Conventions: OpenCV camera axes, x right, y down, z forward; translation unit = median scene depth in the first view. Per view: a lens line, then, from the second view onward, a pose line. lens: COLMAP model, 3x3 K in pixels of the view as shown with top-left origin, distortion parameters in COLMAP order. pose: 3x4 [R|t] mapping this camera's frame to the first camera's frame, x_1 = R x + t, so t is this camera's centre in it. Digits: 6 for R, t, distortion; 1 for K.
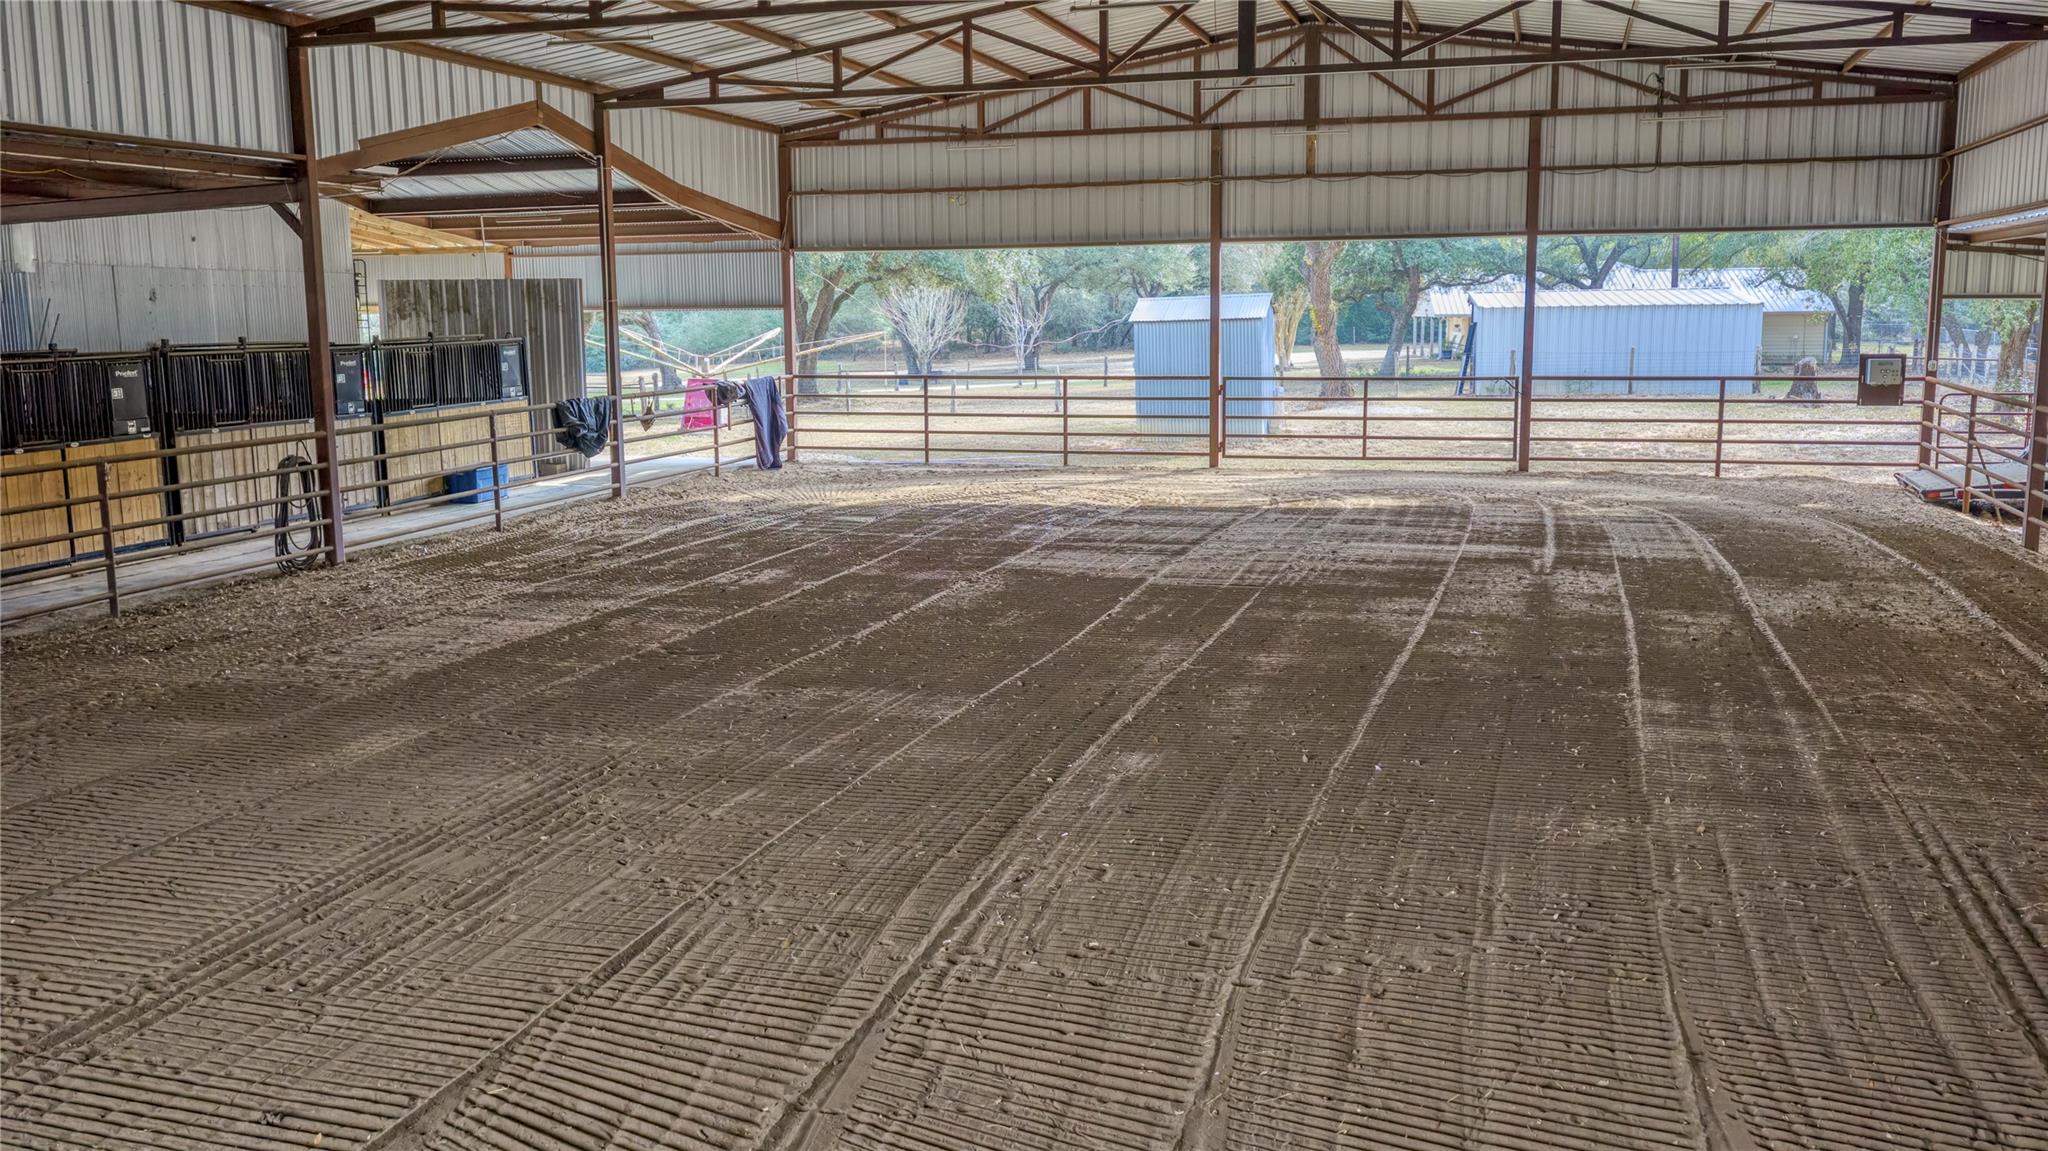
lens RADIAL K [[1699.5, 0, 1021.0], [0, 1699.5, 572.6], [0, 0, 1]] dist [0.025974, -0.060851]
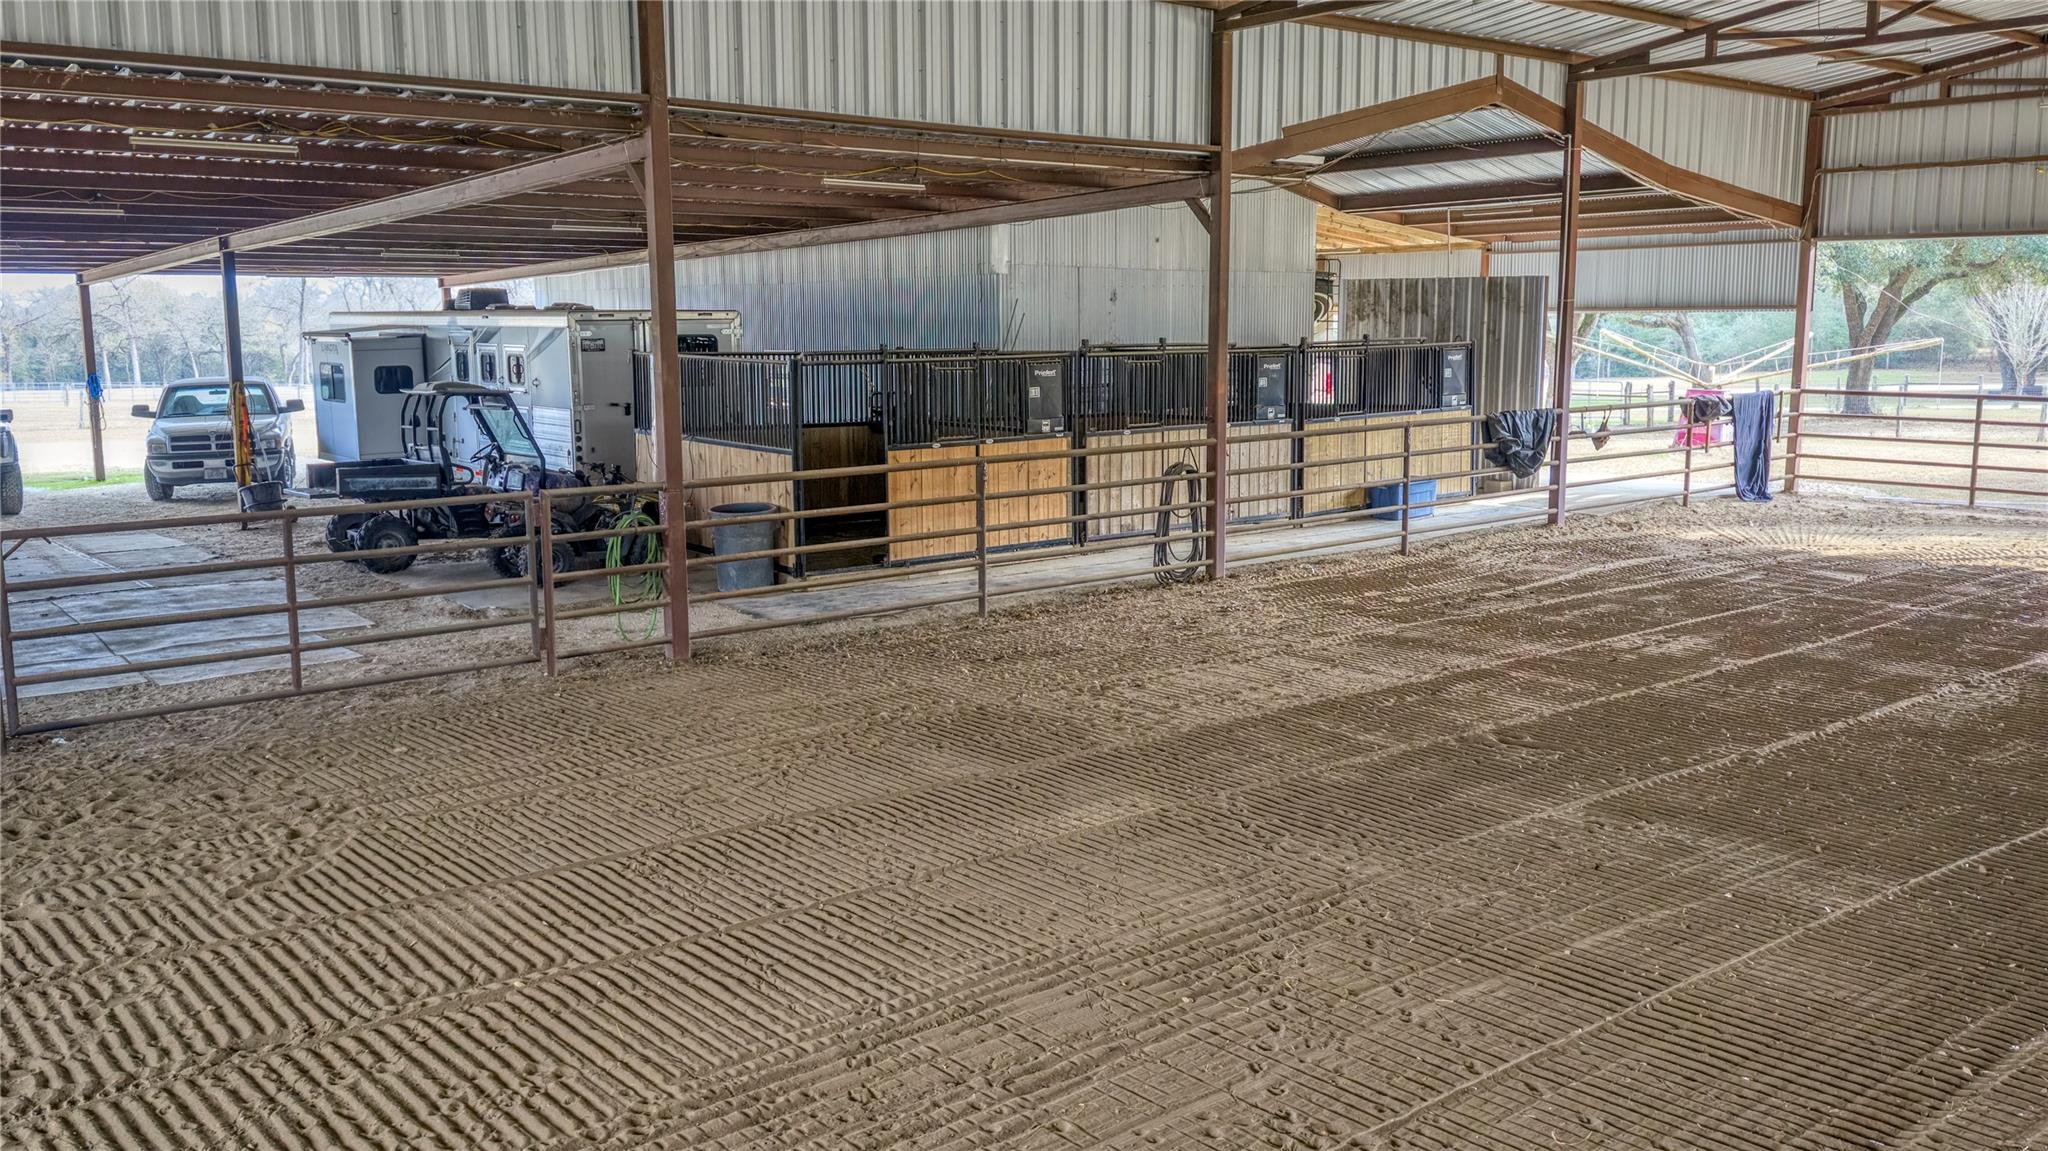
lens RADIAL K [[1699.5, 0, 1021.0], [0, 1699.5, 572.6], [0, 0, 1]] dist [0.025974, -0.060851]
pose [[0.827978, 0.088282, -0.553767, 0.027017], [-0.088773, 0.995712, 0.026006, -0.020297], [0.553689, 0.027627, 0.832265, 0.133594]]
